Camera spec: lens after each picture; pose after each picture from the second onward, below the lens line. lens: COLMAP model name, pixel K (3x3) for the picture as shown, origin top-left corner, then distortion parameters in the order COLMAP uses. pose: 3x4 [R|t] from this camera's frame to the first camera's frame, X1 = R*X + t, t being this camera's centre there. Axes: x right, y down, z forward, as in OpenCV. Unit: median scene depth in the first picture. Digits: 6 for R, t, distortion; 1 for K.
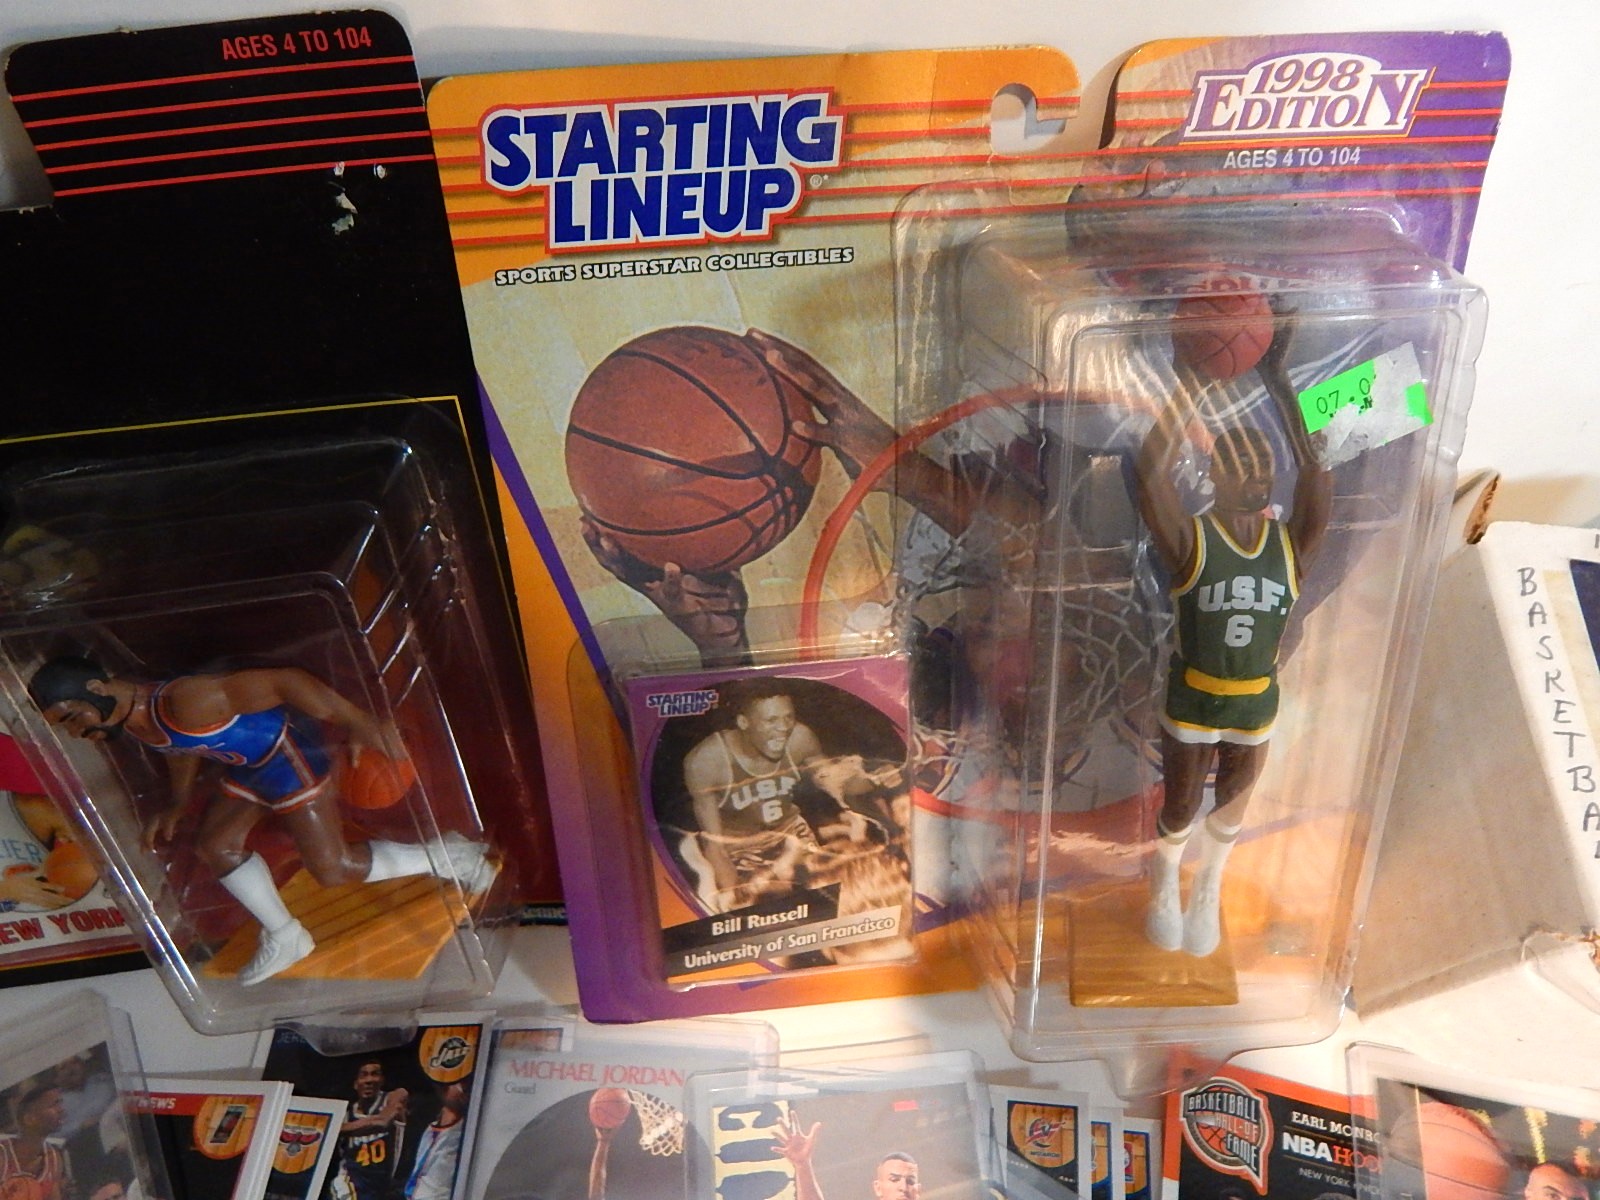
lens RADIAL K [[1153.3, 0, 807.0], [0, 1153.3, 598.2], [0, 0, 1]] dist [-0.004868, -0.024038]
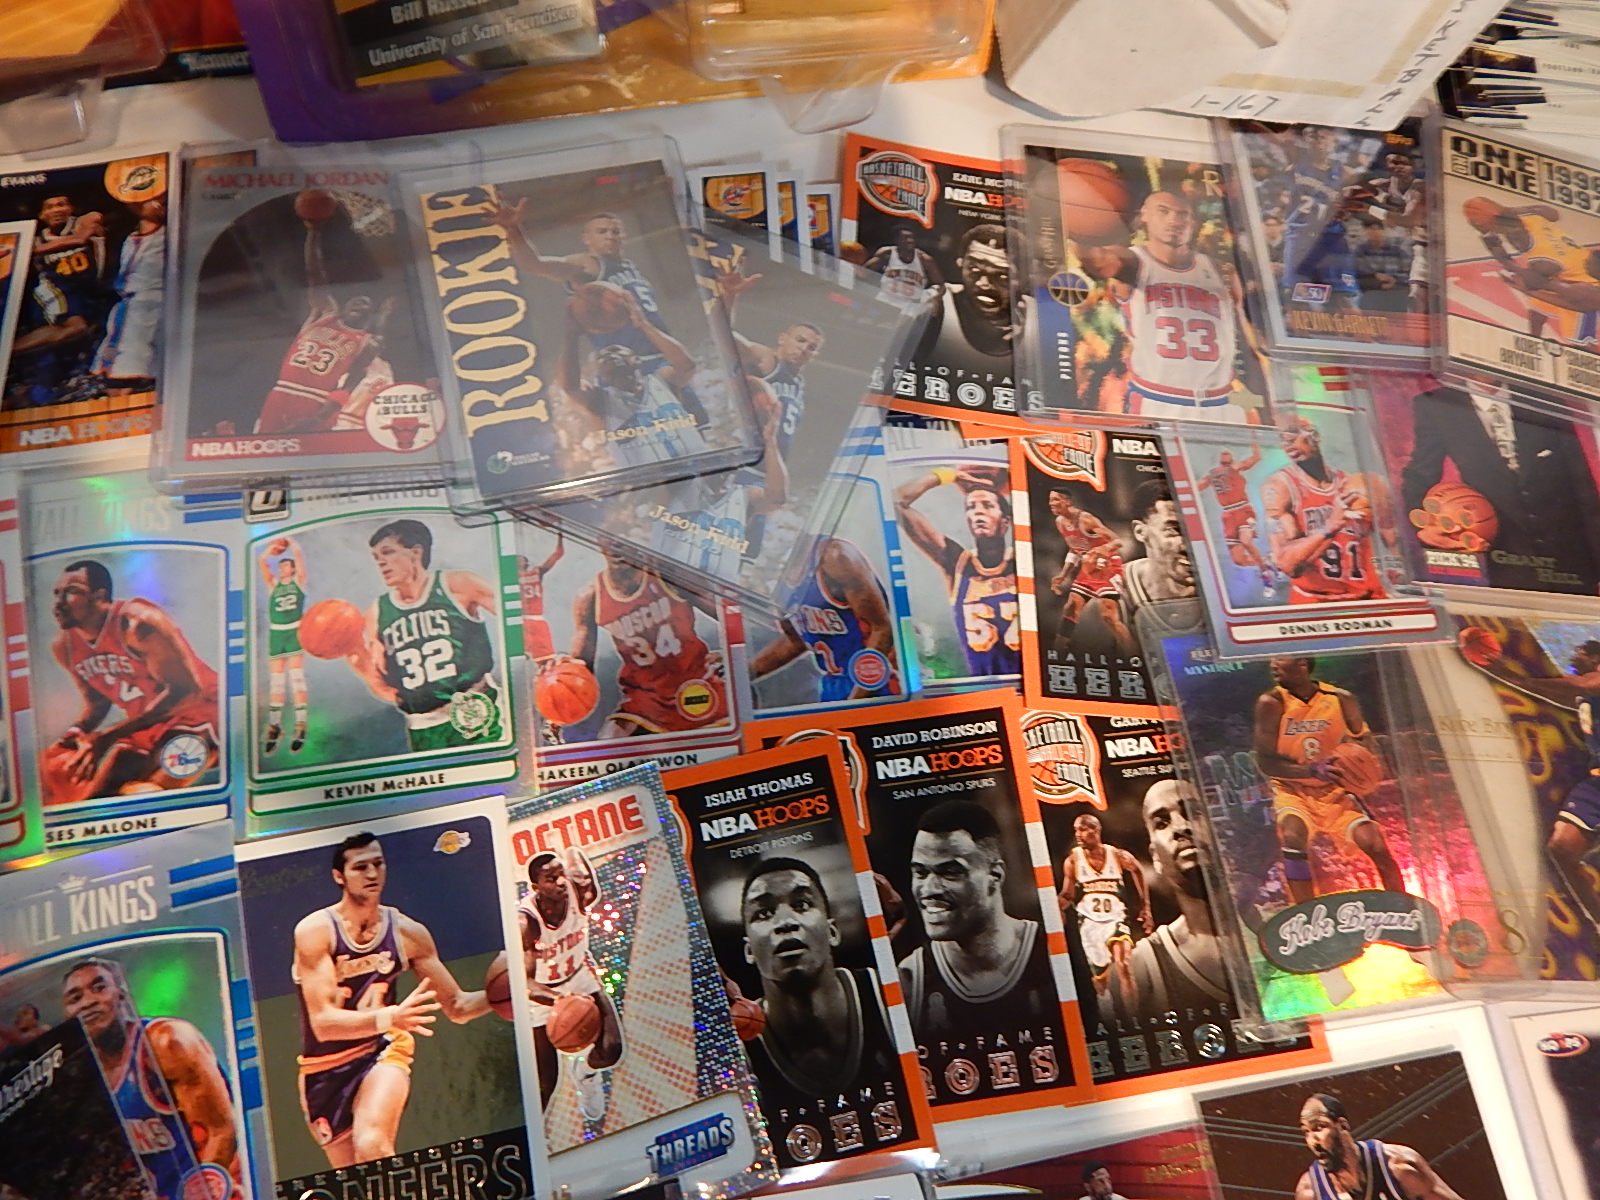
lens RADIAL K [[1124.0, 0, 797.1], [0, 1124.0, 622.8], [0, 0, 1]] dist [-0.004358, -0.010874]
pose [[0.974537, -0.127098, 0.184726, 0.013001], [0.068107, 0.952699, 0.296186, 0.535710], [-0.213633, -0.276063, 0.937097, -0.125008]]
